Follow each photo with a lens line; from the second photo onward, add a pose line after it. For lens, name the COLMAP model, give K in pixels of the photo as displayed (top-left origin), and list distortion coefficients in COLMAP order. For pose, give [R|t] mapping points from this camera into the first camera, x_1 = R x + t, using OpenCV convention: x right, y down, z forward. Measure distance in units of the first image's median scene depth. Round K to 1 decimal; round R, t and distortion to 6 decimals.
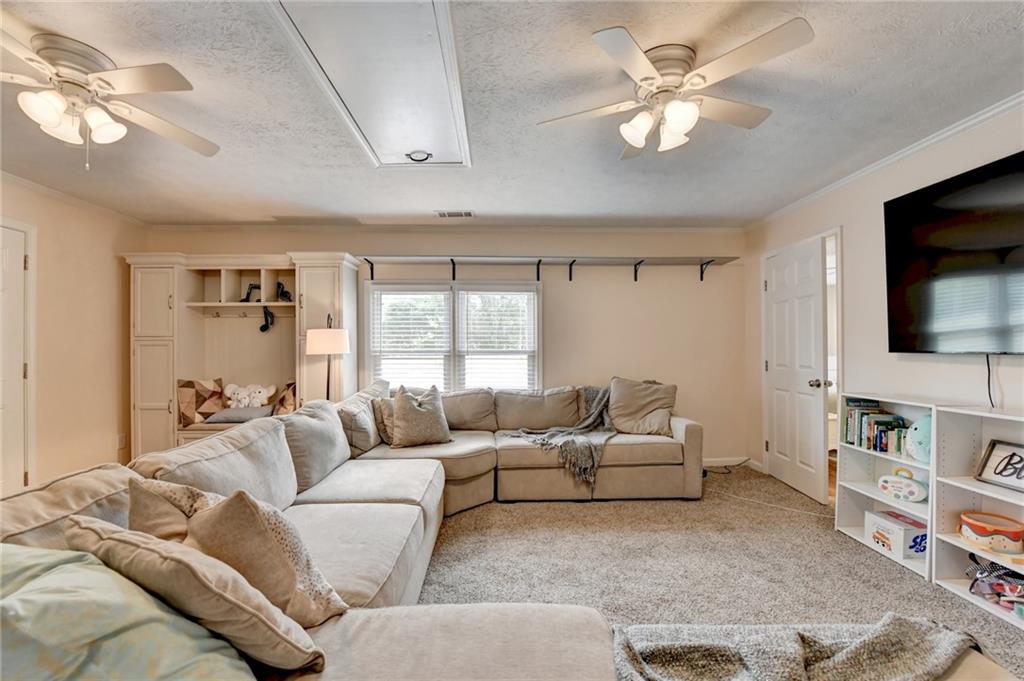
lens RADIAL K [[414.8, 0, 512.0], [0, 414.8, 340.5], [0, 0, 1]] dist [-0.015632, -0.000538]
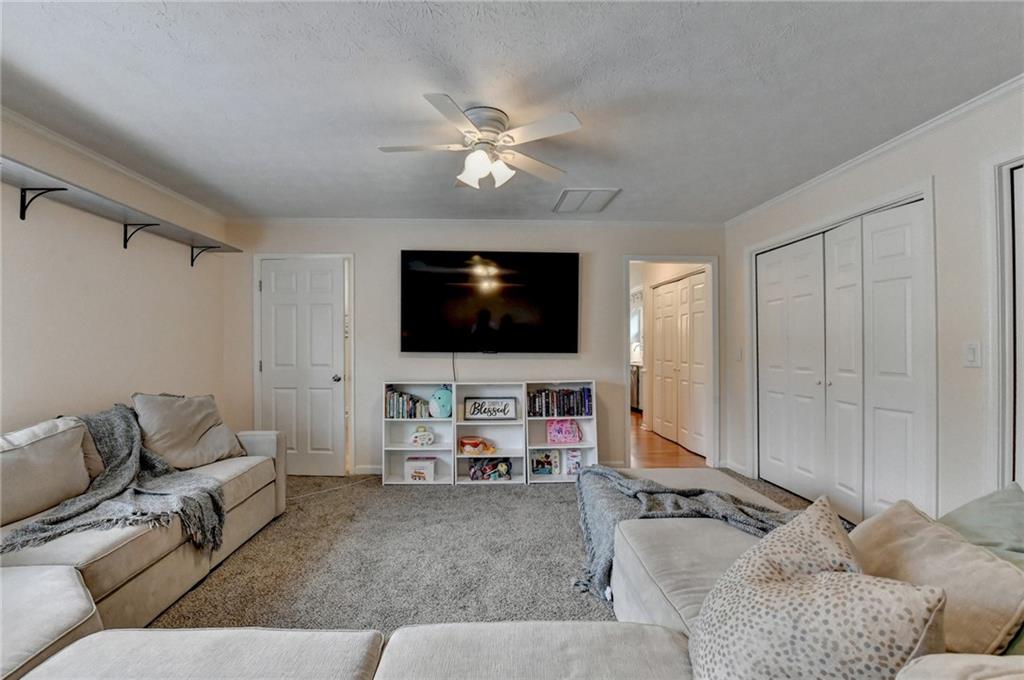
lens RADIAL K [[422.9, 0, 505.5], [0, 422.9, 342.7], [0, 0, 1]] dist [-0.011492, -0.000214]
pose [[0.004621, 0.007329, 0.999962, -0.453371], [-0.020059, 0.999773, -0.007235, -0.000942], [-0.999788, -0.020024, 0.004767, 0.459257]]
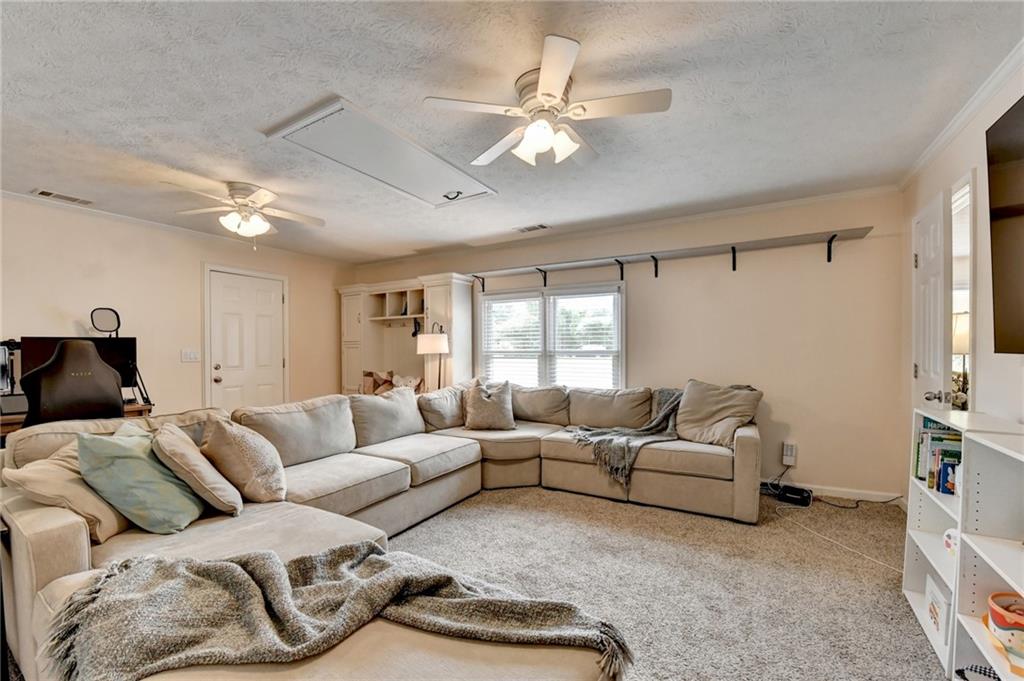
lens RADIAL K [[418.6, 0, 510.8], [0, 418.6, 347.3], [0, 0, 1]] dist [-0.017549, -0.000400]
pose [[0.852259, -0.005168, -0.523094, 0.431792], [0.013210, 0.999845, 0.011645, 0.001066], [0.522953, -0.016835, 0.852195, 0.007962]]
